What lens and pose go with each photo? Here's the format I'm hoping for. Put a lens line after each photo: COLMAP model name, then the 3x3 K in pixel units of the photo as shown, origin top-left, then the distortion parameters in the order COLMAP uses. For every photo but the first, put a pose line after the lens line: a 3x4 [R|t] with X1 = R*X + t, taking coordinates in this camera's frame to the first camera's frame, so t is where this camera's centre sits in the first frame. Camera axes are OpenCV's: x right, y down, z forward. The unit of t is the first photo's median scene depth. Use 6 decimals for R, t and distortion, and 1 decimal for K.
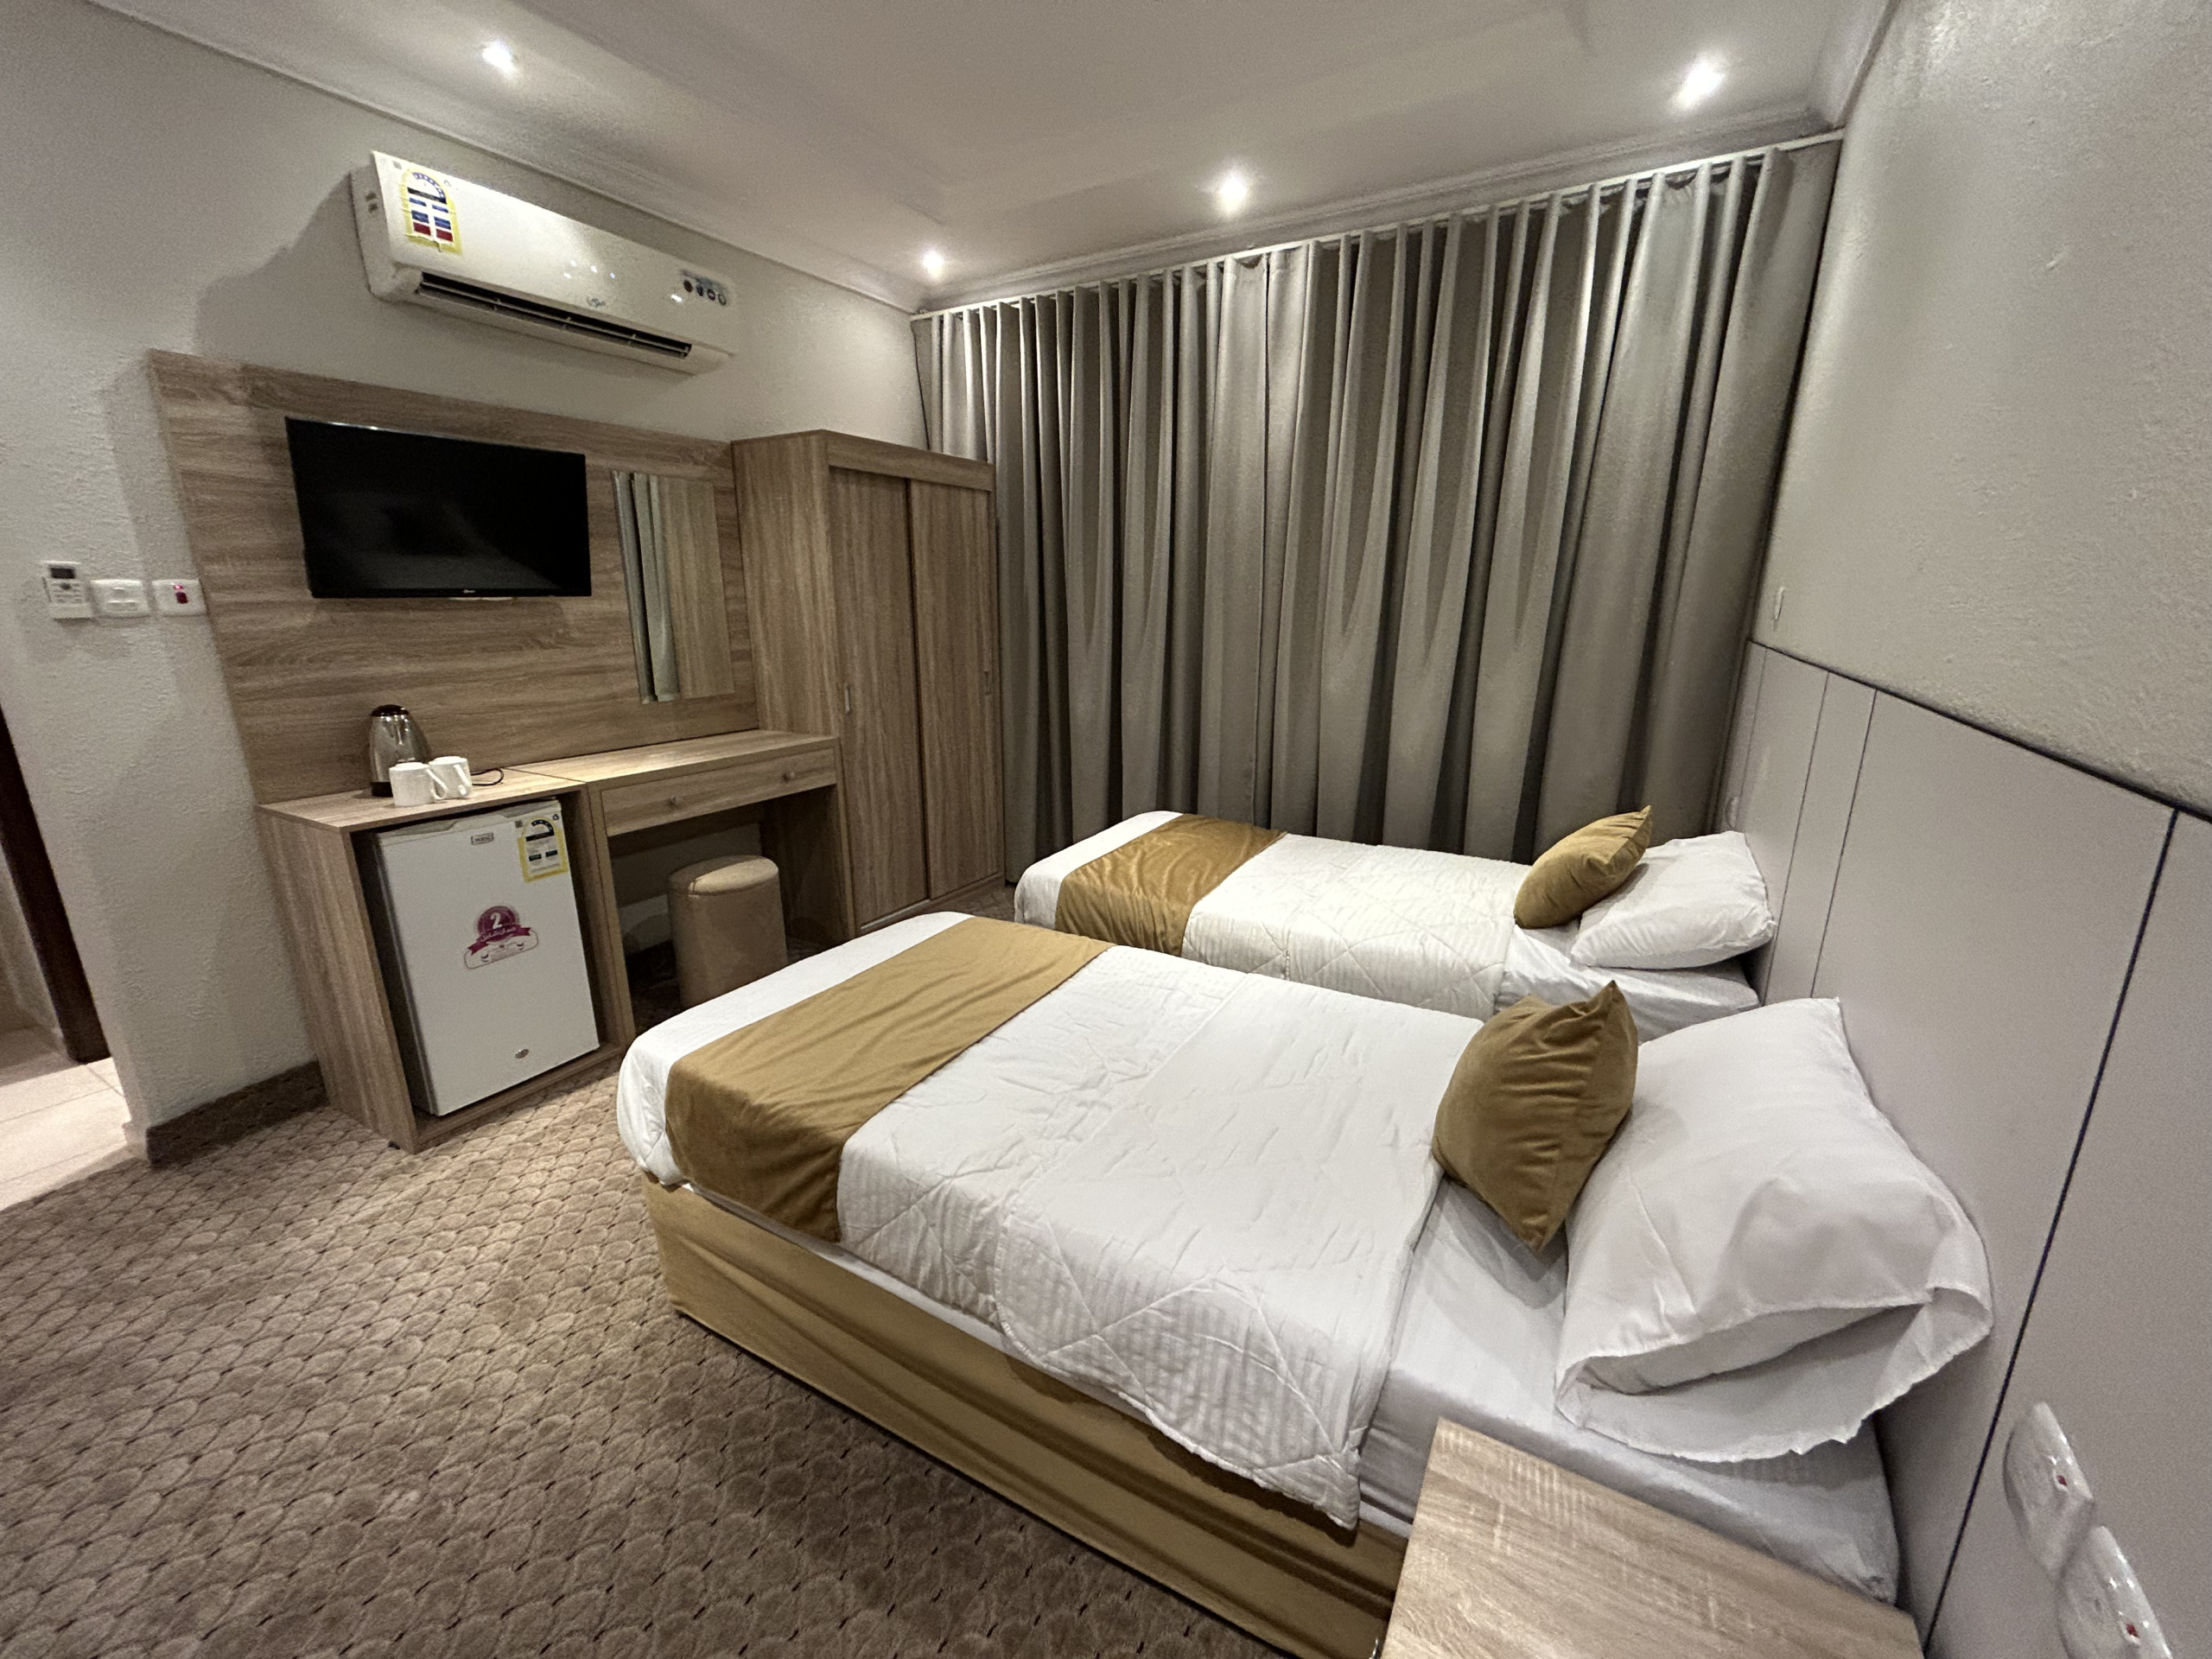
lens RADIAL K [[895.6, 0, 1106.0], [0, 895.6, 829.5], [0, 0, 1]] dist [-0.002287, 0.000592]
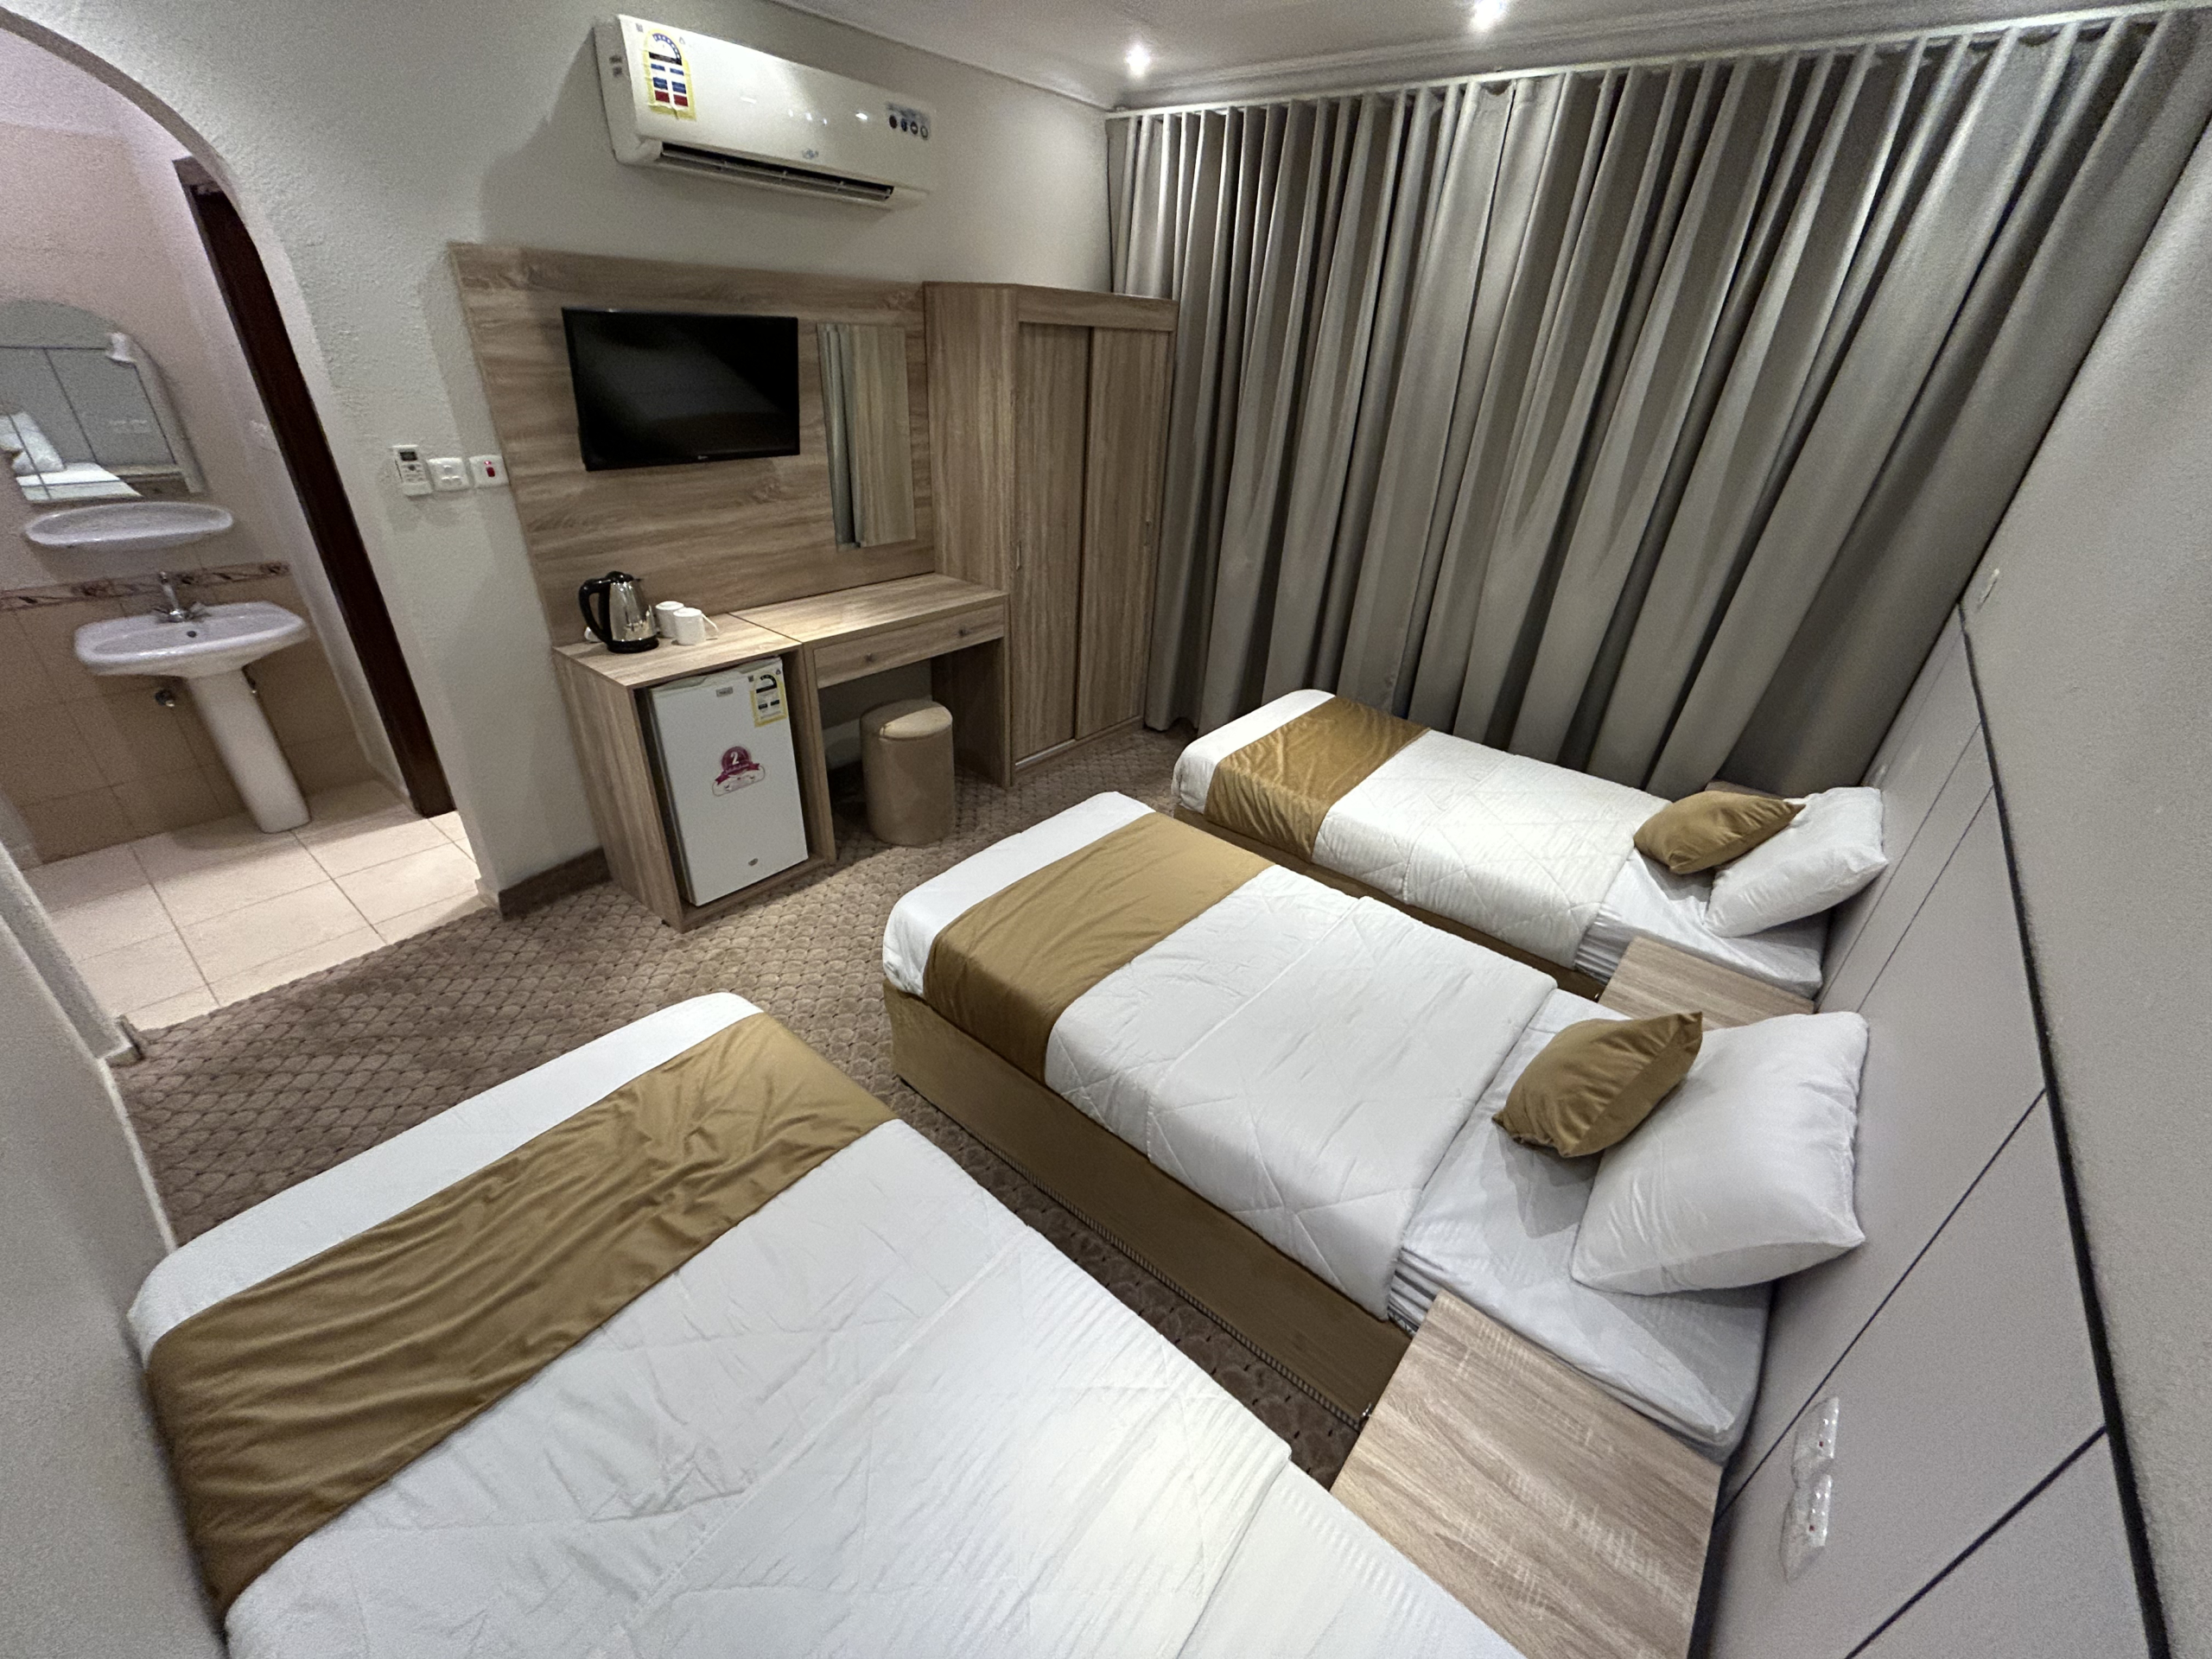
lens RADIAL K [[894.2, 0, 1106.8], [0, 894.2, 833.1], [0, 0, 1]] dist [-0.001948, 0.000165]
pose [[0.985733, 0.124499, -0.113276, -0.028091], [-0.092079, 0.962210, 0.256269, -0.128178], [0.140900, -0.242183, 0.959945, -0.095467]]
